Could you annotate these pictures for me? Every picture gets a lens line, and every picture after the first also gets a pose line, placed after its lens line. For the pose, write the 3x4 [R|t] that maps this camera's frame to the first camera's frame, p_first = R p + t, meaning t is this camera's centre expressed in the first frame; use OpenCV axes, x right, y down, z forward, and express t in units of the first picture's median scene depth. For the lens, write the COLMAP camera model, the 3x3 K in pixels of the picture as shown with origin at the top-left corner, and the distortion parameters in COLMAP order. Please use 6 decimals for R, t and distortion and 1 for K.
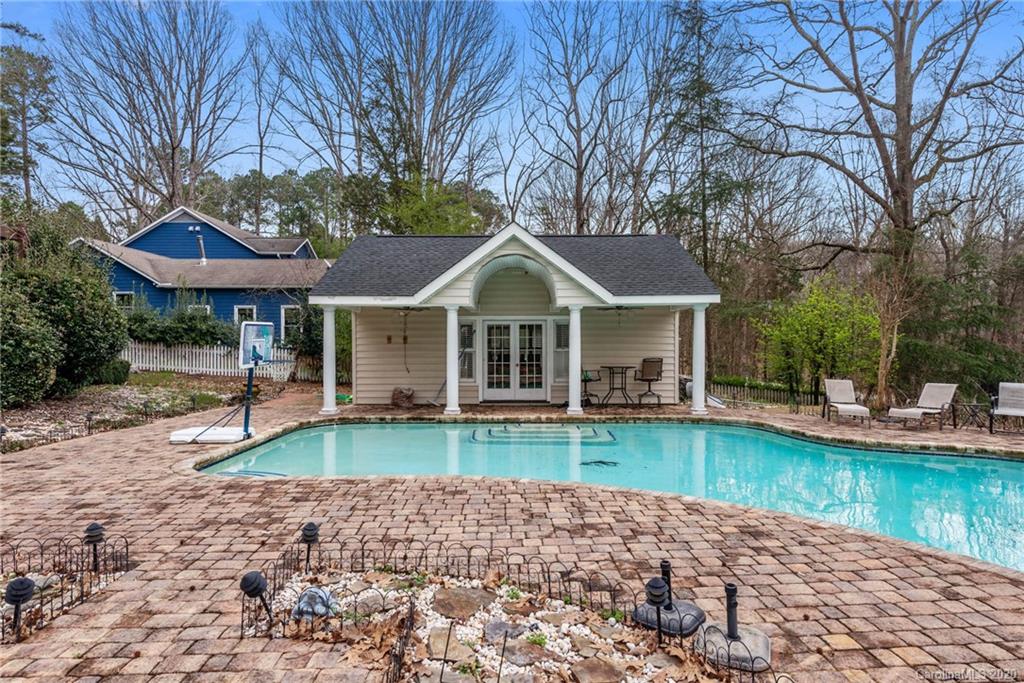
lens RADIAL K [[595.5, 0, 511.7], [0, 595.5, 343.6], [0, 0, 1]] dist [0.004870, 0.000913]
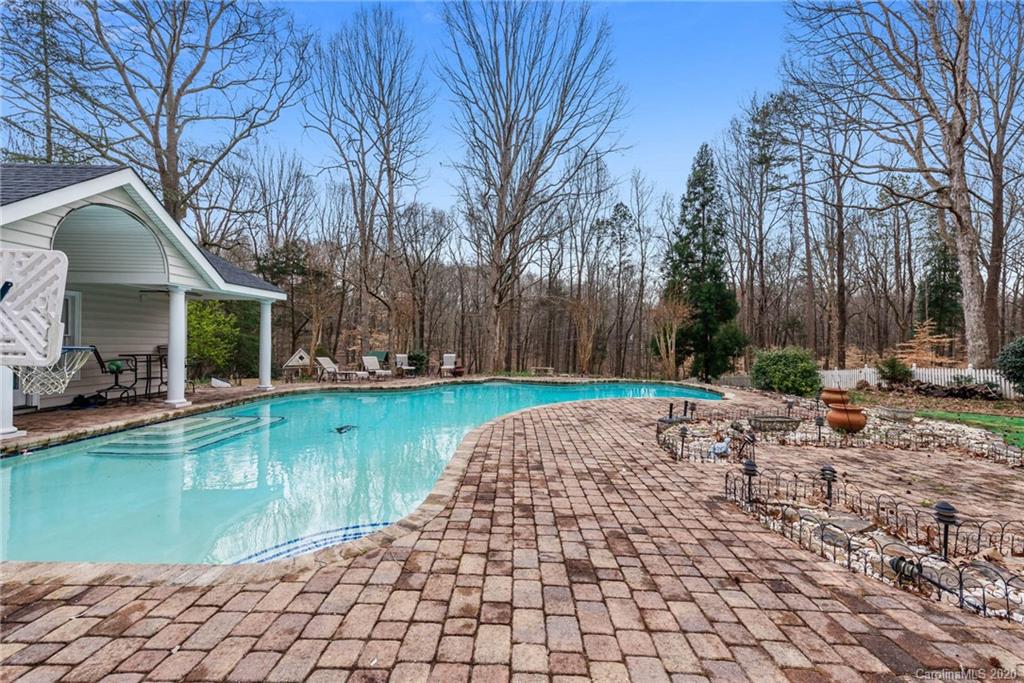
lens RADIAL K [[420.8, 0, 511.6], [0, 420.8, 341.1], [0, 0, 1]] dist [0.002981, 0.000166]
pose [[0.027837, 0.002781, 0.999609, -0.537773], [-0.008111, 0.999964, -0.002557, 0.017461], [-0.999580, -0.008036, 0.027859, 0.495189]]
